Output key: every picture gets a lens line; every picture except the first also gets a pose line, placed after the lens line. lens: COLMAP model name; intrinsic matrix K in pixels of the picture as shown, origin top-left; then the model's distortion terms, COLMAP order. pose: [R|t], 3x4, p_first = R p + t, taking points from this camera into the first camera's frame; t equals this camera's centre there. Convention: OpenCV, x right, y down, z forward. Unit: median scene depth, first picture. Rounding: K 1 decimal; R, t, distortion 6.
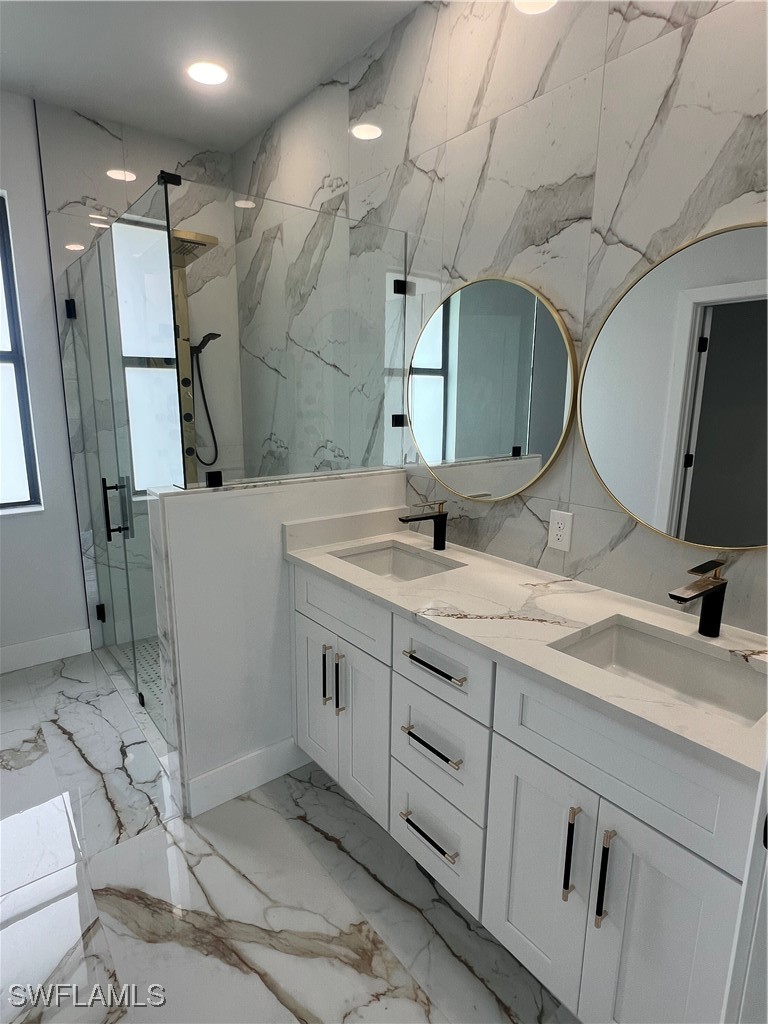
lens RADIAL K [[554.3, 0, 384.0], [0, 554.3, 512.0], [0, 0, 1]] dist [0.000755, 0.000170]
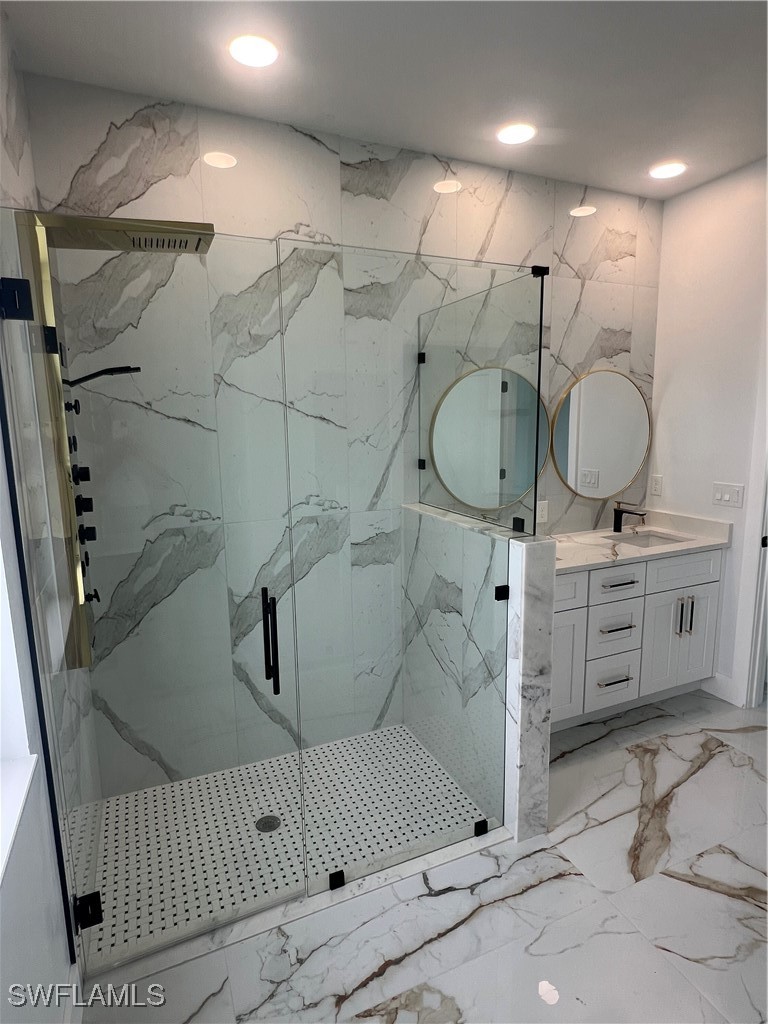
lens RADIAL K [[550.4, 0, 384.0], [0, 550.4, 512.0], [0, 0, 1]] dist [-0.003115, 0.000488]
pose [[0.248269, -0.177010, 0.952381, -1.290832], [0.215202, 0.968673, 0.123939, -0.255250], [-0.944484, 0.174184, 0.278584, 0.837292]]
